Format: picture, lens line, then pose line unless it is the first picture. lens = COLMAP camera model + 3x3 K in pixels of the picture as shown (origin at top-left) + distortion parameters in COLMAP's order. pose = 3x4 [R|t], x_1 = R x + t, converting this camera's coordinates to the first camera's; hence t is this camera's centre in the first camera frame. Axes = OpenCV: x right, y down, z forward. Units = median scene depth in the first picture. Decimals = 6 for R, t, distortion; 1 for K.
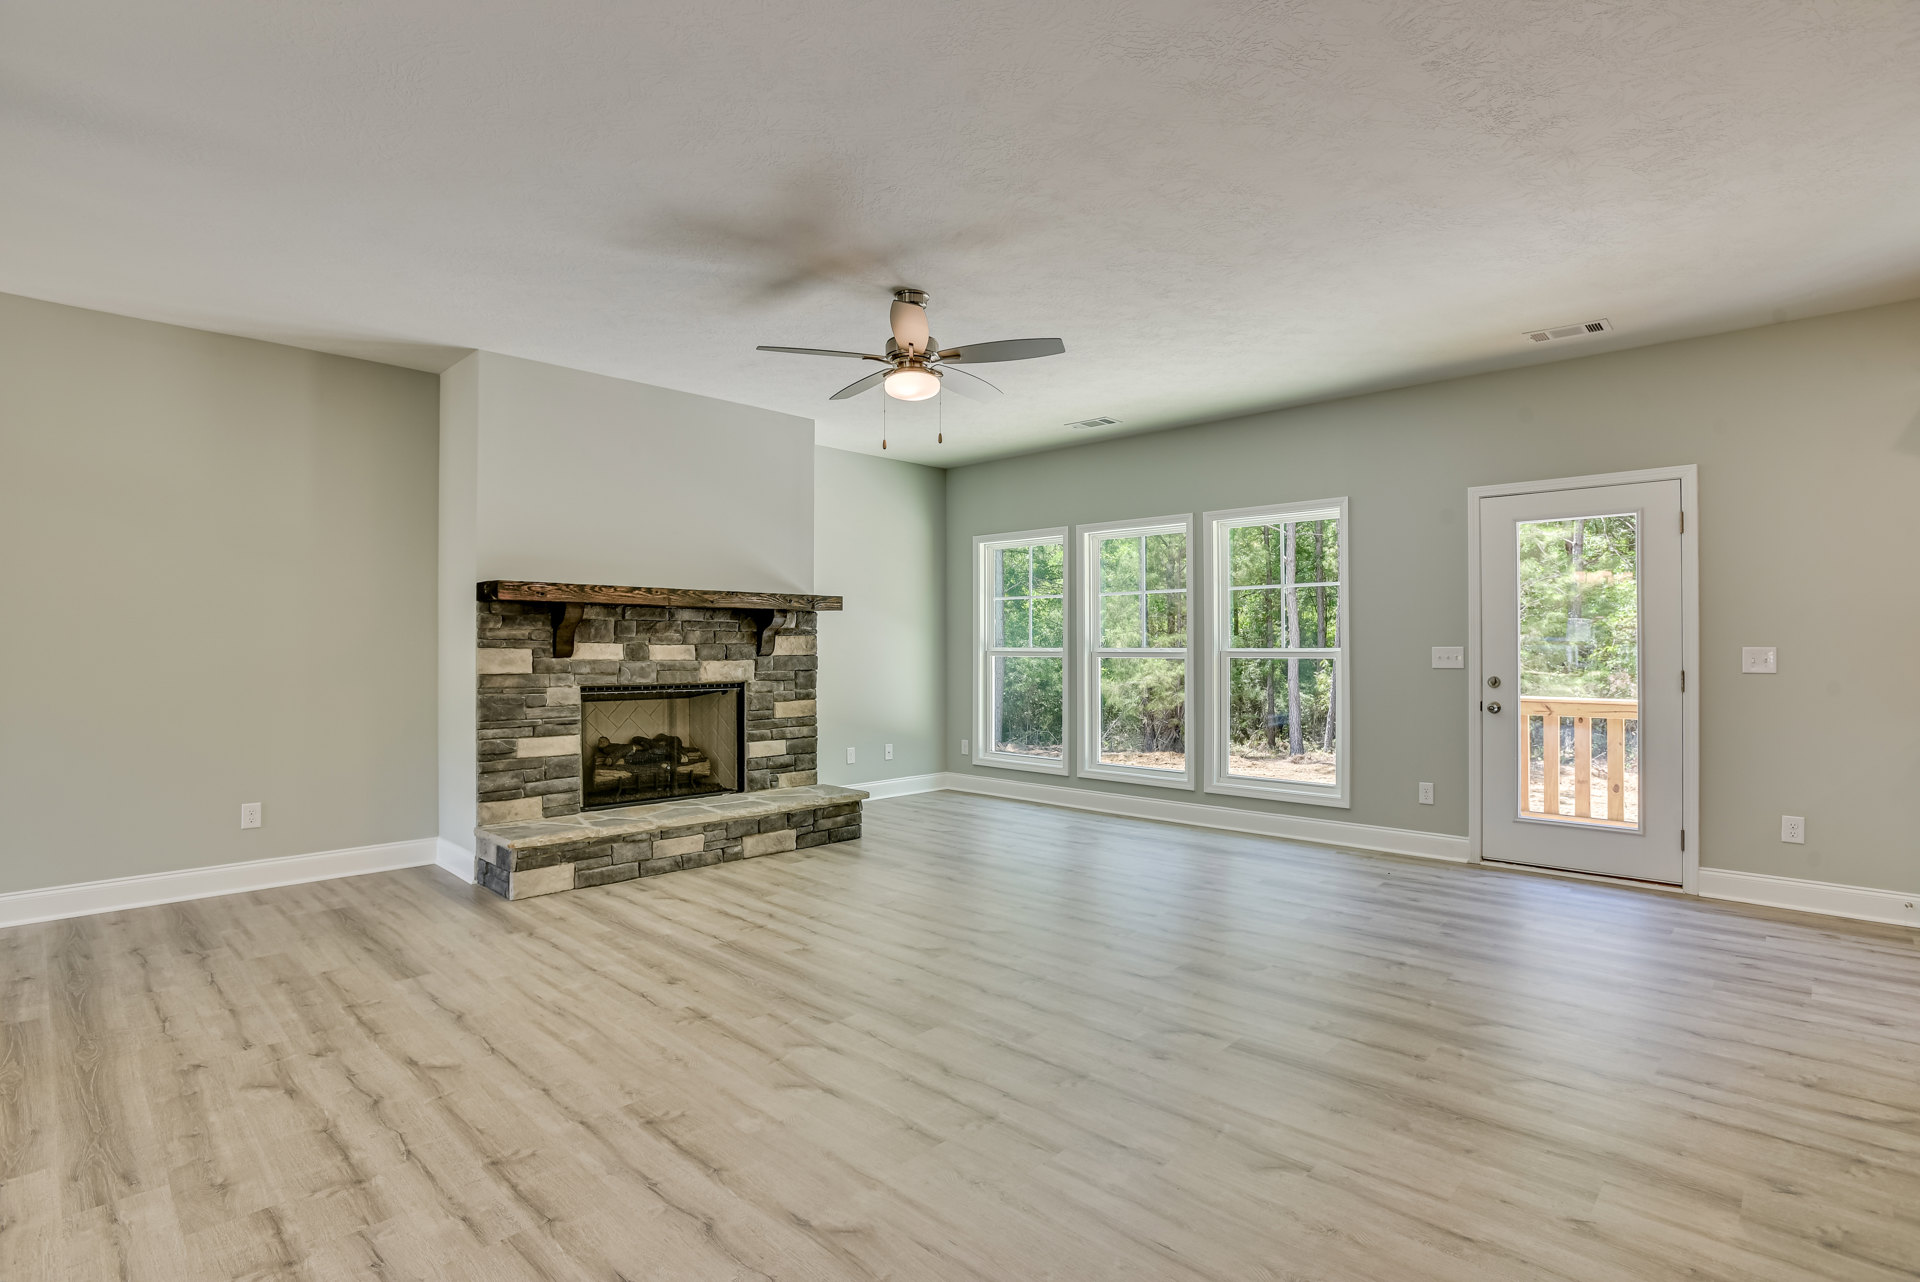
lens RADIAL K [[931.8, 0, 955.4], [0, 931.8, 636.6], [0, 0, 1]] dist [-0.054030, 0.020282]
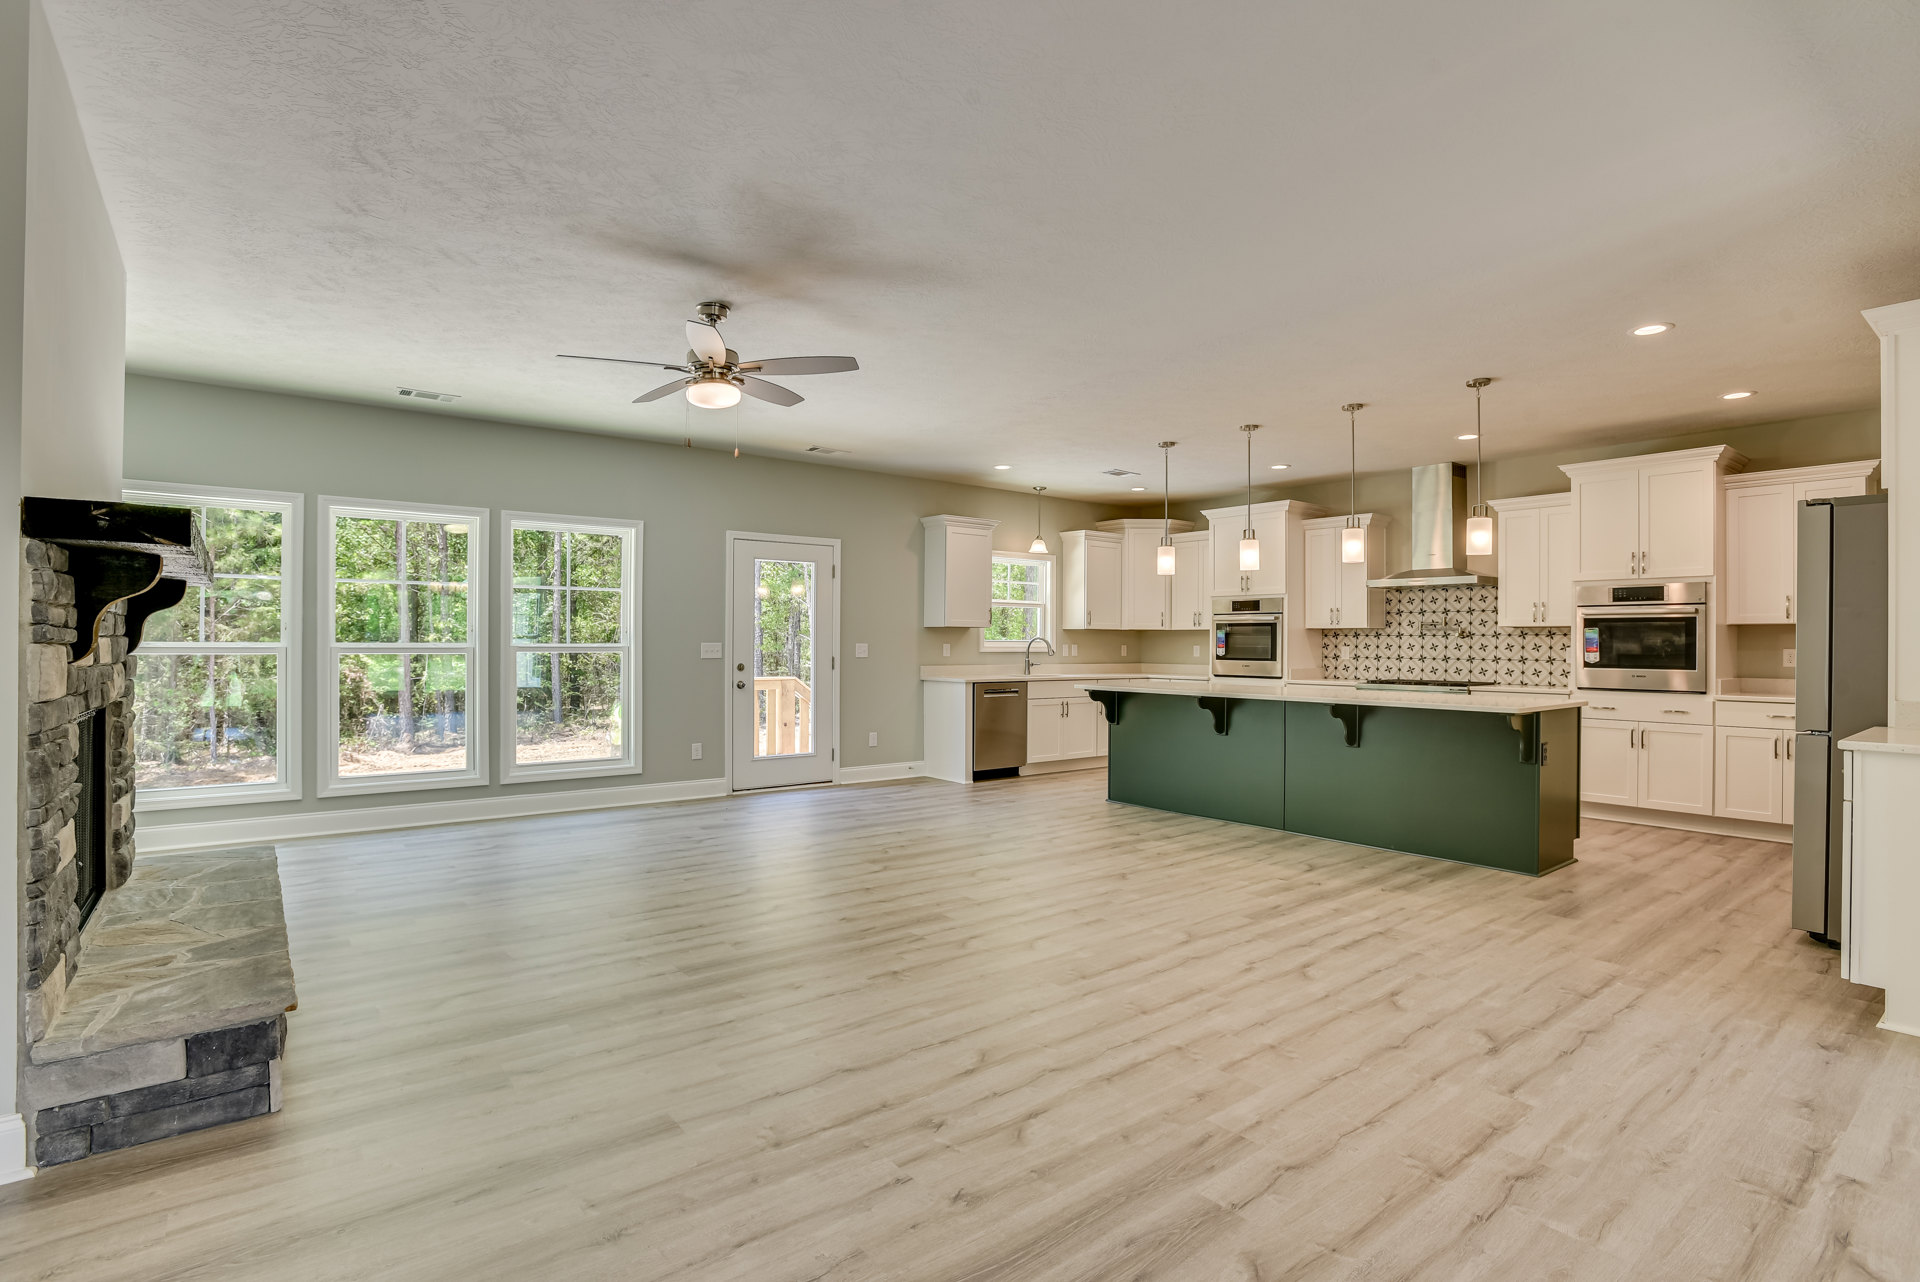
lens RADIAL K [[931.8, 0, 947.5], [0, 931.8, 644.4], [0, 0, 1]] dist [-0.054030, 0.020282]
pose [[0.144137, -0.000086, 0.989558, -0.831096], [-0.015658, 0.999875, 0.002368, 0.003887], [-0.989434, -0.015836, 0.144118, 0.466768]]
